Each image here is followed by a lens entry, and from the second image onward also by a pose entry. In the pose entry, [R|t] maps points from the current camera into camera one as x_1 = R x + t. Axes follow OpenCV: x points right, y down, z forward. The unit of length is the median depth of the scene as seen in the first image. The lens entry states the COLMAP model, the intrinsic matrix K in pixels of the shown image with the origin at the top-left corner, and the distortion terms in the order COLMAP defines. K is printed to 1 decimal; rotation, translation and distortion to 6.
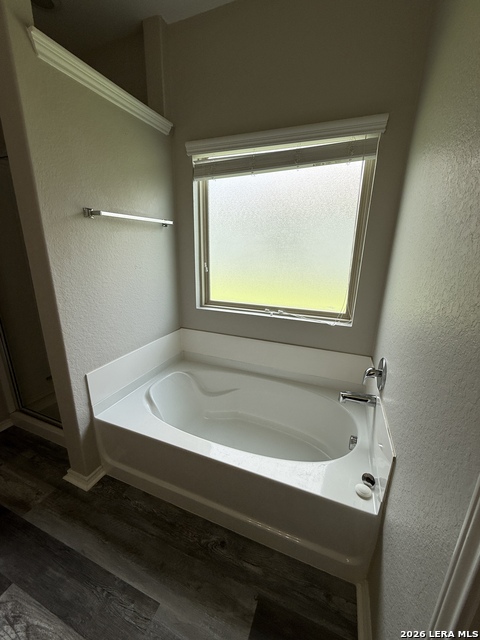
lens RADIAL K [[255.7, 0, 242.1], [0, 255.7, 320.0], [0, 0, 1]] dist [-0.000297, 0.000757]
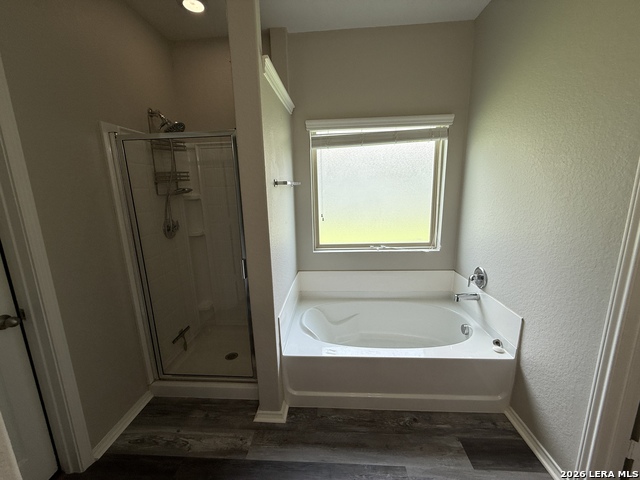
lens RADIAL K [[255.7, 0, 317.3], [0, 255.7, 241.5], [0, 0, 1]] dist [-0.000297, 0.000757]
pose [[0.949356, -0.107761, 0.295146, -0.629237], [0.129359, 0.990094, -0.054596, -0.035768], [-0.286339, 0.090011, 0.953891, -0.162607]]
